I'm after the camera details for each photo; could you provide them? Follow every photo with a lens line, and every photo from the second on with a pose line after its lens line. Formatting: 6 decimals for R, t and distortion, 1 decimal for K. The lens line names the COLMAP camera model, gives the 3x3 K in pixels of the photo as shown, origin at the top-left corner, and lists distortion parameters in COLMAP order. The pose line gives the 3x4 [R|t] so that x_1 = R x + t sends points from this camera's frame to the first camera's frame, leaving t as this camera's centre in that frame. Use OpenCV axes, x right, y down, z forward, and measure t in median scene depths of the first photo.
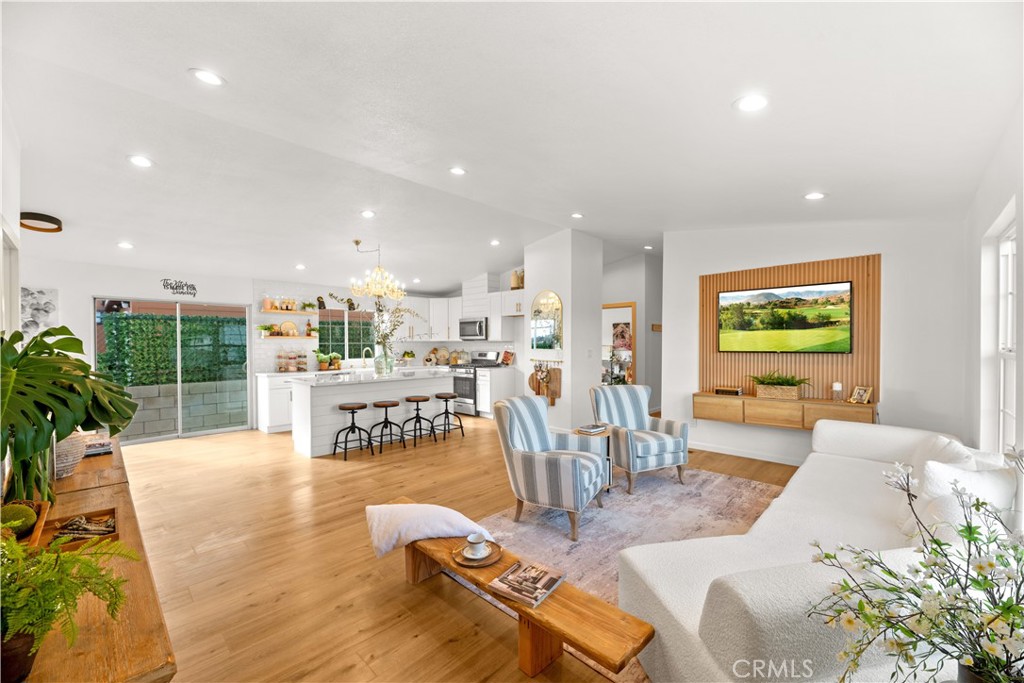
lens RADIAL K [[414.8, 0, 516.4], [0, 414.8, 347.0], [0, 0, 1]] dist [-0.002824, -0.002569]
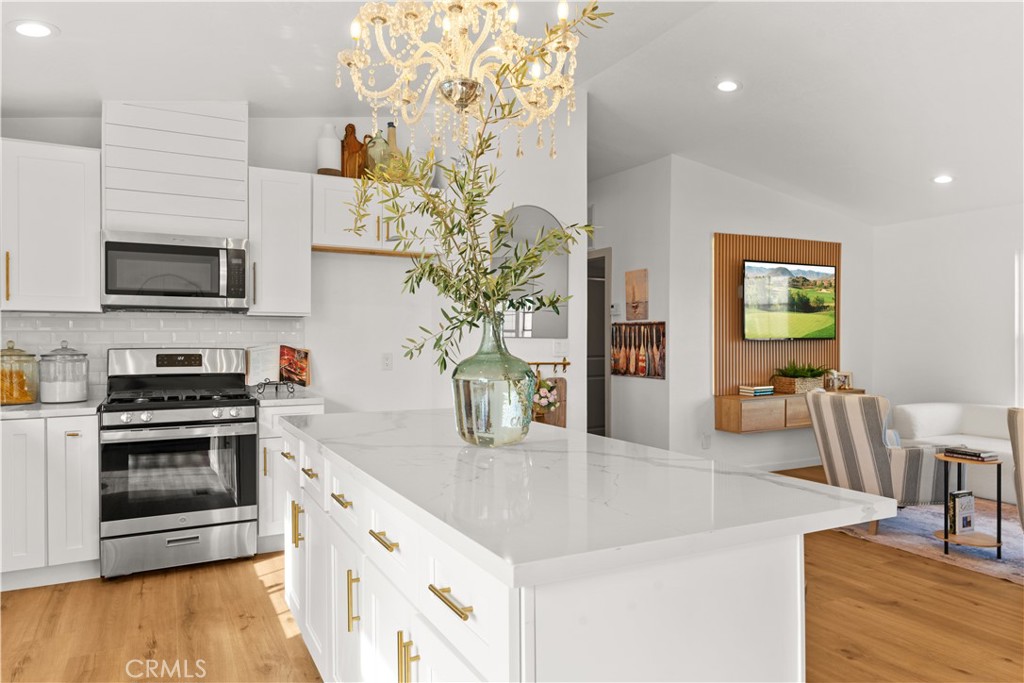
lens RADIAL K [[664.9, 0, 509.8], [0, 664.9, 344.1], [0, 0, 1]] dist [-0.000579, 0.004004]
pose [[0.318174, -0.001775, 0.948031, -0.583530], [0.010956, 0.999938, -0.001805, 0.013452], [-0.947969, 0.010961, 0.318173, 0.765050]]
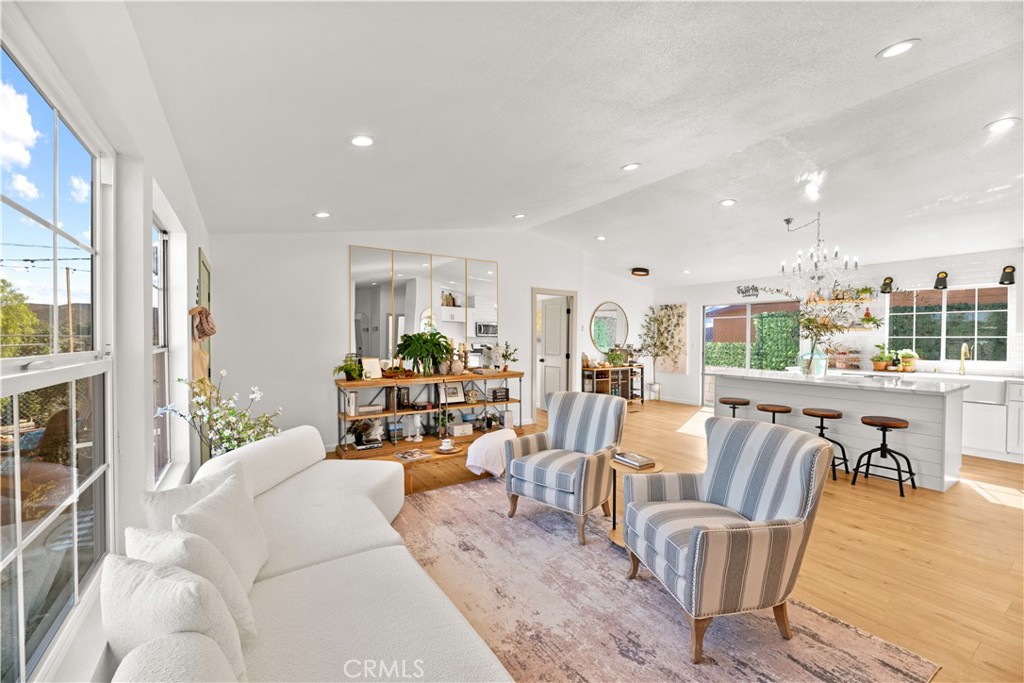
lens RADIAL K [[414.8, 0, 501.1], [0, 414.8, 341.1], [0, 0, 1]] dist [-0.002824, -0.002569]
pose [[-0.258806, 0.015198, -0.965810, 0.527069], [-0.008762, 0.999798, 0.018081, -0.009155], [0.965890, 0.013142, -0.258621, 0.547610]]
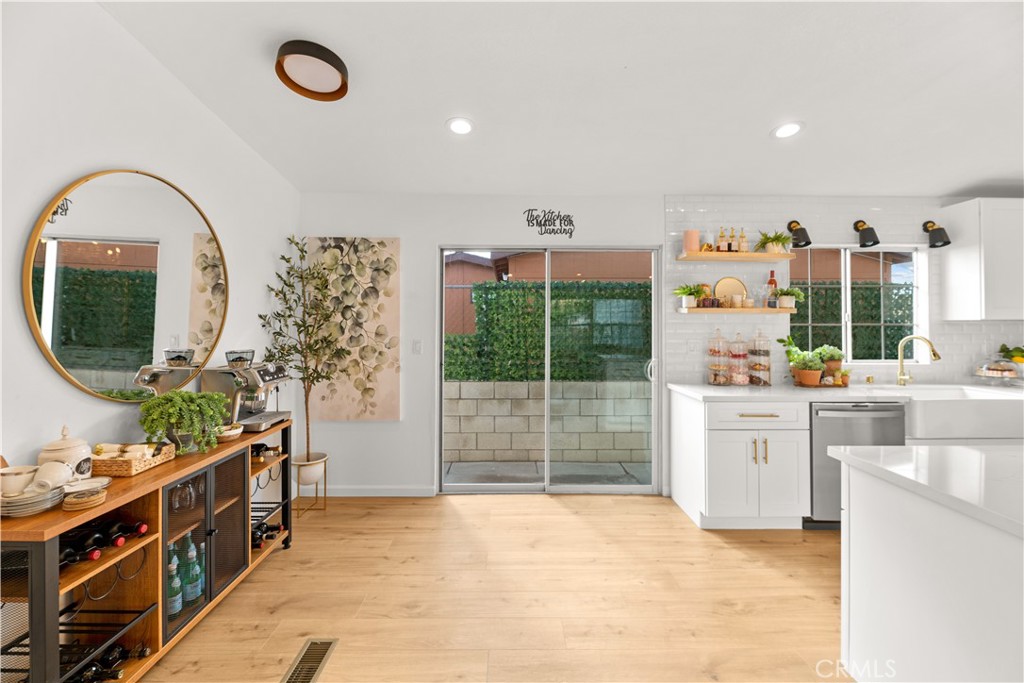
lens RADIAL K [[414.8, 0, 513.2], [0, 414.8, 320.6], [0, 0, 1]] dist [-0.002824, -0.002569]
pose [[0.698154, 0.002038, -0.715945, -0.404075], [-0.012099, 0.999887, -0.008951, -0.005150], [0.715846, 0.014911, 0.698099, 0.520033]]
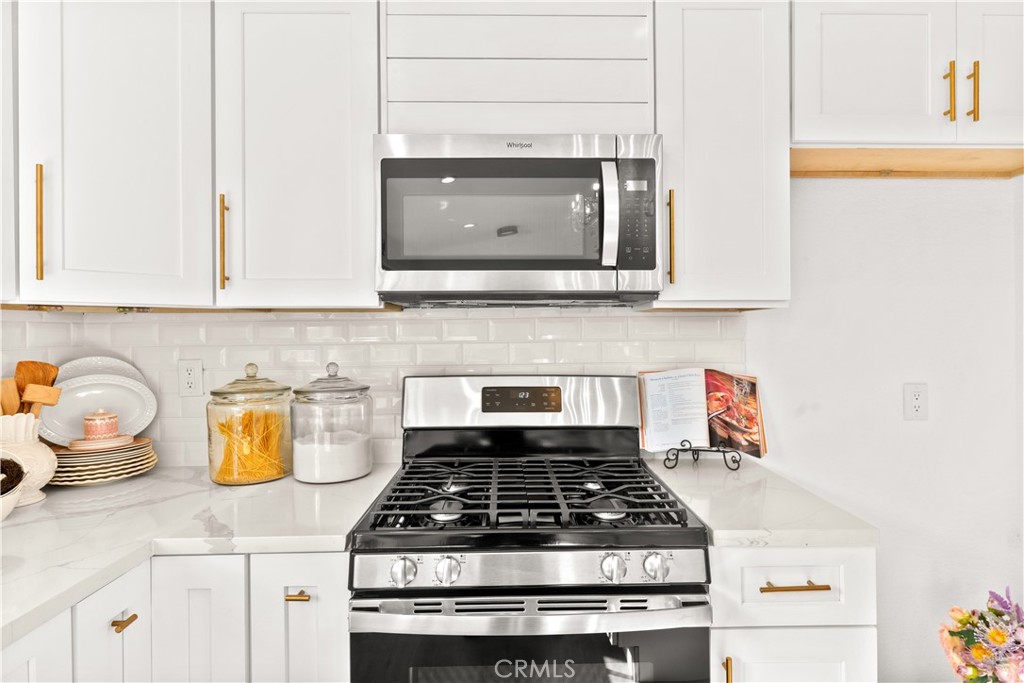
lens RADIAL K [[561.1, 0, 516.7], [0, 561.1, 338.9], [0, 0, 1]] dist [0.023736, 0.000262]
pose [[0.708836, -0.004002, 0.705362, -0.290137], [0.012238, 0.999903, -0.006625, -0.003032], [-0.705267, 0.013328, 0.708817, 1.059955]]
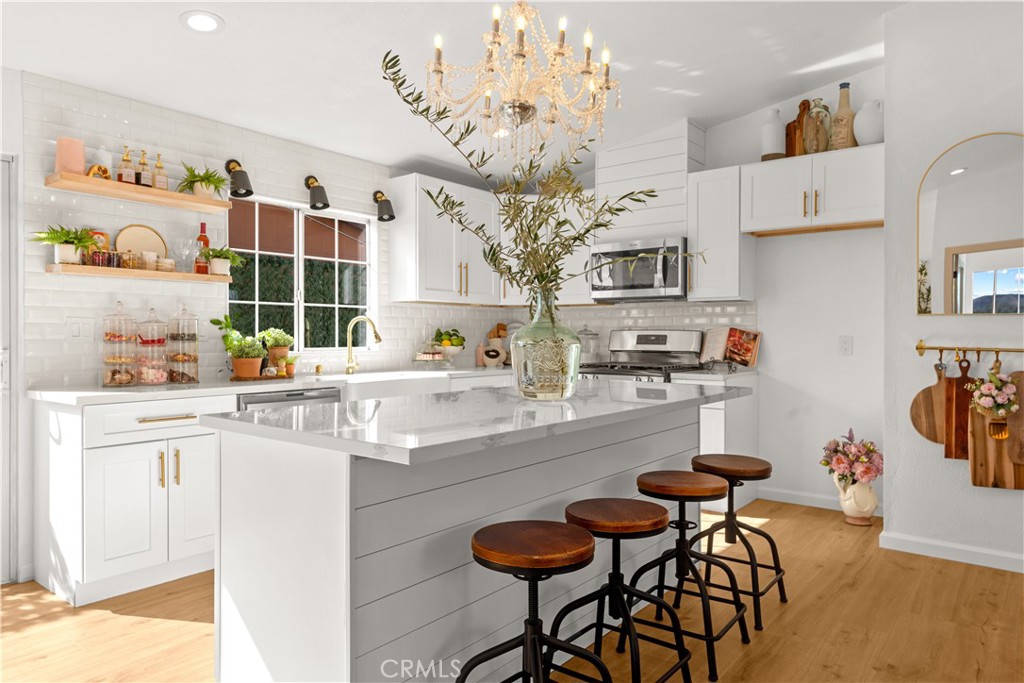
lens RADIAL K [[664.9, 0, 512.7], [0, 664.9, 337.9], [0, 0, 1]] dist [-0.000579, 0.004004]
pose [[0.995283, 0.003810, 0.096937, -0.334902], [-0.002893, 0.999950, -0.009596, 0.029528], [-0.096968, 0.009271, 0.995244, 0.497899]]
